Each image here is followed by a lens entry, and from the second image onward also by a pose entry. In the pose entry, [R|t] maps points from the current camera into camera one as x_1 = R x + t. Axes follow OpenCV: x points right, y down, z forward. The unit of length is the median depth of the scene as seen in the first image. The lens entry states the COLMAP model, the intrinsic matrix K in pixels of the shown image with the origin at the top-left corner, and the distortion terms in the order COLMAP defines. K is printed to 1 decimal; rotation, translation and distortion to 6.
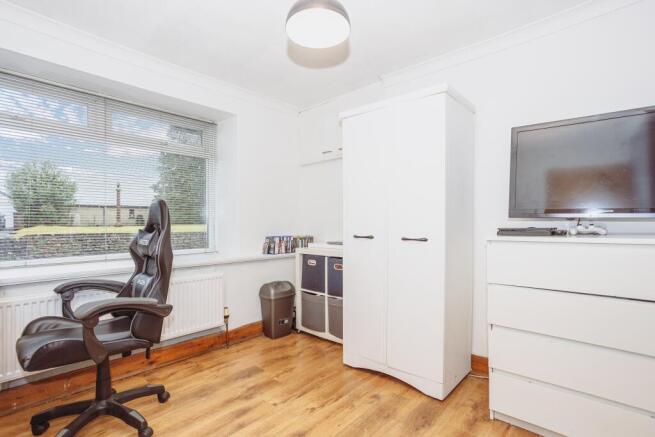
lens RADIAL K [[317.4, 0, 326.9], [0, 317.4, 222.1], [0, 0, 1]] dist [-0.013728, 0.008716]
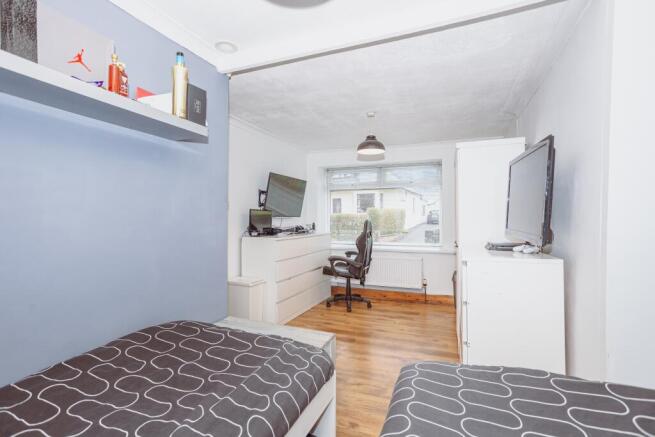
lens RADIAL K [[317.4, 0, 325.9], [0, 317.4, 220.6], [0, 0, 1]] dist [-0.013728, 0.008716]
pose [[0.347713, -0.002371, -0.937598, 1.183371], [0.008665, 0.999962, 0.000685, -0.045843], [0.937561, -0.008363, 0.347721, -0.056737]]
